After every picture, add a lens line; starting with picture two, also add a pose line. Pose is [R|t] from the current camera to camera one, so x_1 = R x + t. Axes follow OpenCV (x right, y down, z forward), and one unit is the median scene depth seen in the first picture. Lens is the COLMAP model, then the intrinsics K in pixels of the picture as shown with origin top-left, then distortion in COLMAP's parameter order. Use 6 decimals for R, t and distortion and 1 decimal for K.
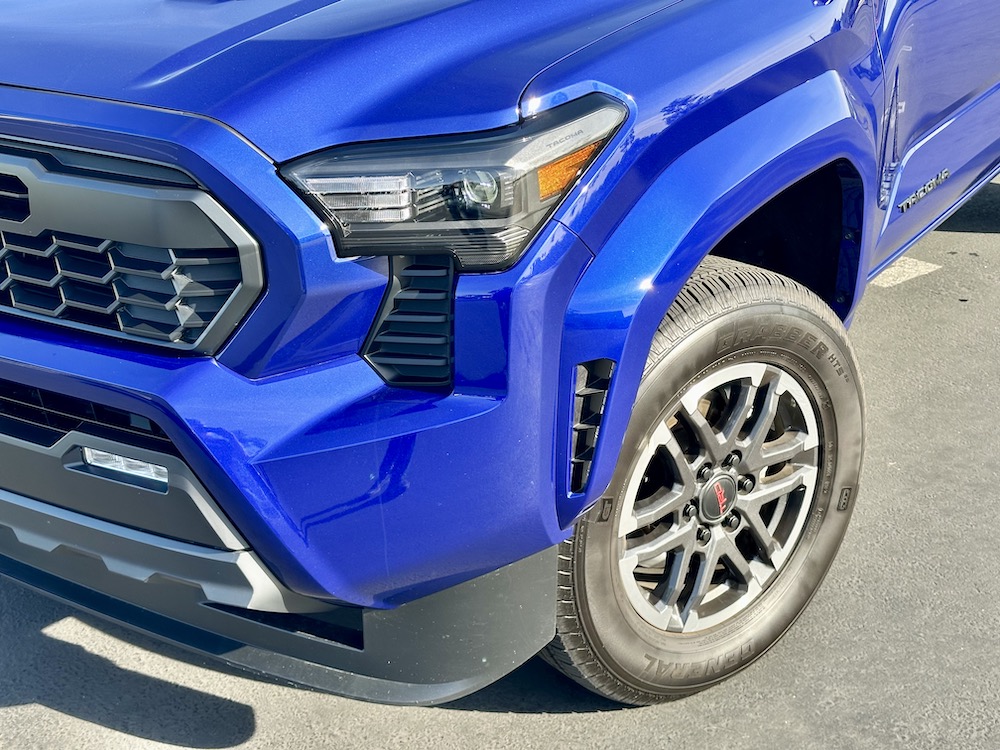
lens RADIAL K [[1381.1, 0, 503.8], [0, 1381.1, 368.3], [0, 0, 1]] dist [0.146846, 0.000000]
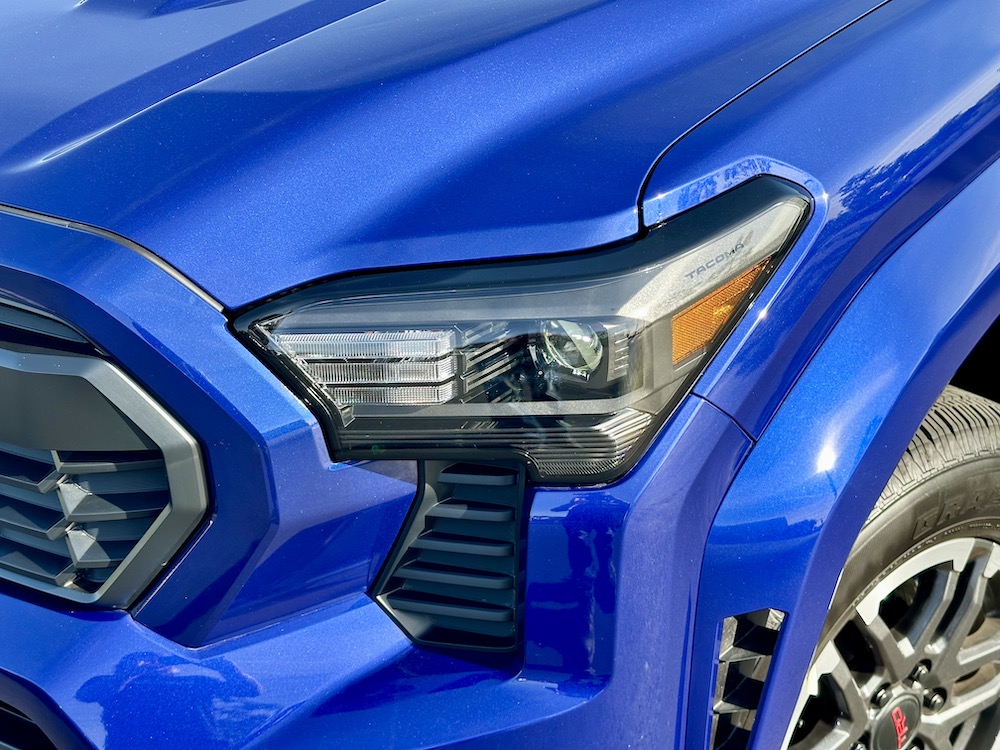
lens RADIAL K [[1381.1, 0, 497.9], [0, 1381.1, 381.7], [0, 0, 1]] dist [0.146846, 0.000000]
pose [[0.999527, 0.009322, -0.029323, -0.030770], [-0.008085, 0.999084, 0.042012, -0.136799], [0.029688, -0.041755, 0.998687, 0.399829]]
